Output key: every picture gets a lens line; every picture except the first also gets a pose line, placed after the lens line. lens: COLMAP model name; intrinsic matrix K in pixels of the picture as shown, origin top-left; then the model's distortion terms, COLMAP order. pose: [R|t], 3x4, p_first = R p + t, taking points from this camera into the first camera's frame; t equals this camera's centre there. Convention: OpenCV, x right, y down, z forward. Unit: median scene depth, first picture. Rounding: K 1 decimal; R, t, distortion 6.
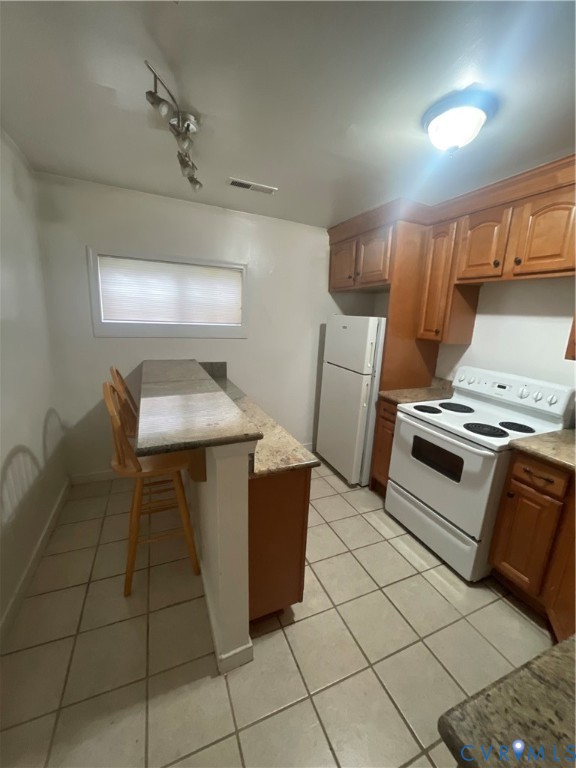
lens RADIAL K [[311.1, 0, 288.3], [0, 311.1, 382.2], [0, 0, 1]] dist [0.001279, 0.000040]
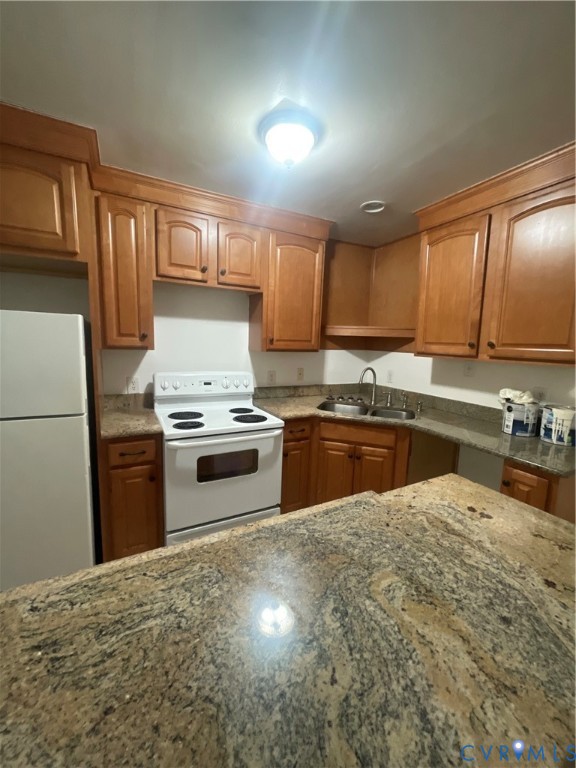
lens RADIAL K [[311.1, 0, 288.2], [0, 311.1, 383.0], [0, 0, 1]] dist [0.001279, 0.000040]
pose [[-0.088235, -0.175723, 0.980477, -0.431671], [0.182408, 0.964821, 0.189333, -0.148076], [-0.979256, 0.195553, -0.053077, 0.807285]]
